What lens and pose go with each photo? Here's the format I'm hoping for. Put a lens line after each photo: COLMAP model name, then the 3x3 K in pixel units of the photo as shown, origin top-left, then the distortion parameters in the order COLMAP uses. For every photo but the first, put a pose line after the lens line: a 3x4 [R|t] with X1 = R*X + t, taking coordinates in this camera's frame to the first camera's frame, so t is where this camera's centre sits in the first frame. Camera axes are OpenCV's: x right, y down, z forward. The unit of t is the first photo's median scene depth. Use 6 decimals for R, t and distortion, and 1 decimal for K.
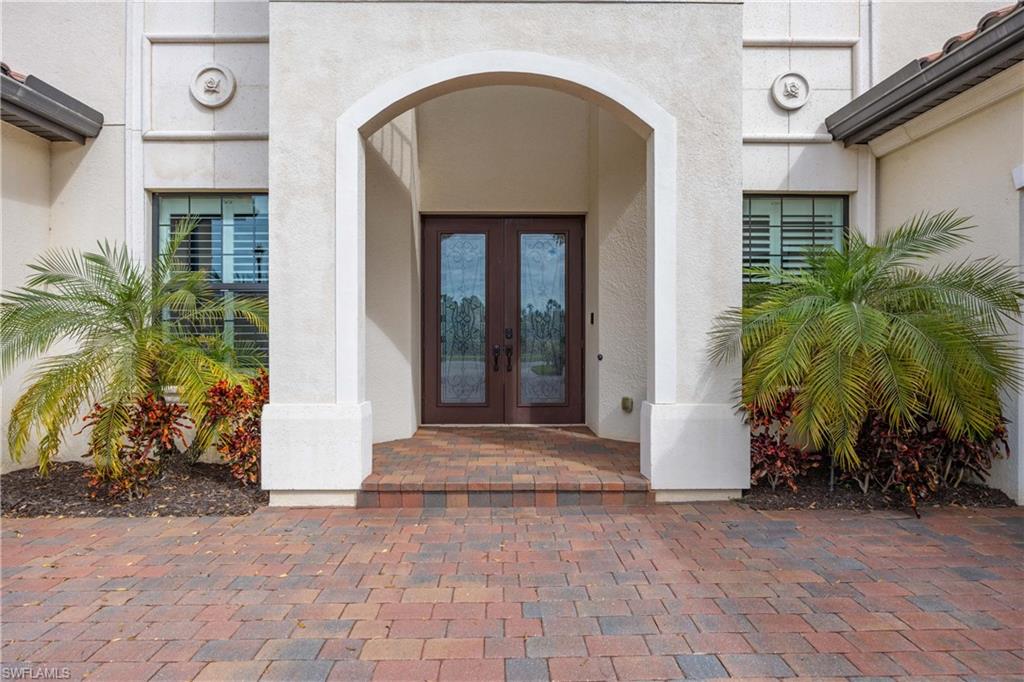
lens RADIAL K [[621.8, 0, 511.4], [0, 621.8, 337.8], [0, 0, 1]] dist [0.000658, -0.000108]
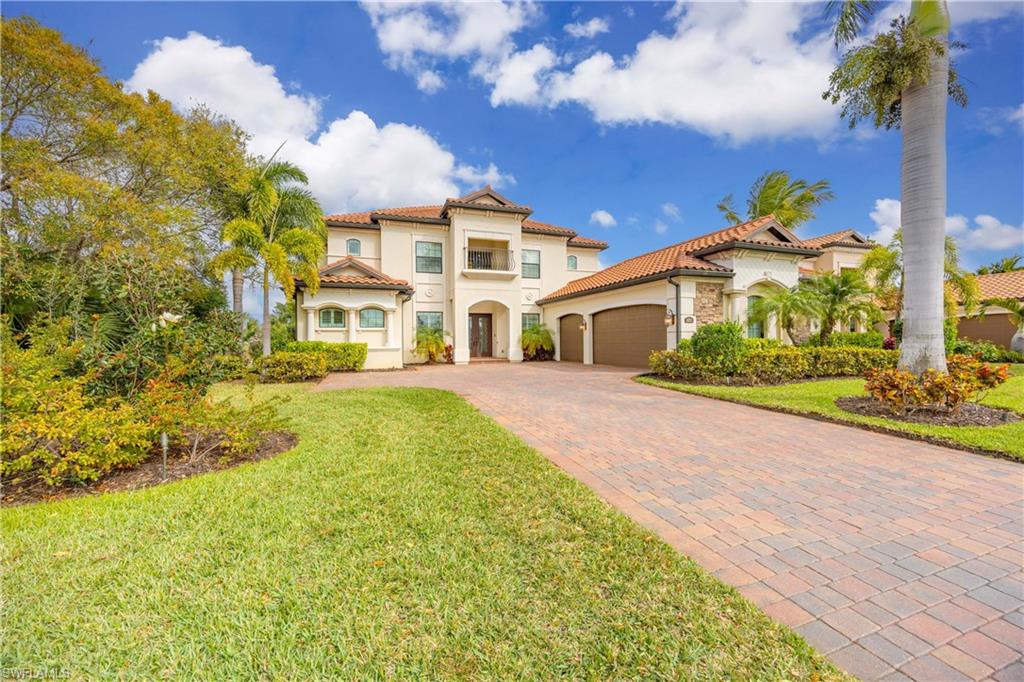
lens RADIAL K [[390.0, 0, 512.1], [0, 390.0, 340.0], [0, 0, 1]] dist [-0.002306, -0.000639]
pose [[0.948159, -0.001898, 0.317789, -1.055030], [0.002271, 0.999997, -0.000804, 0.012705], [-0.317787, 0.001484, 0.948161, -2.932471]]
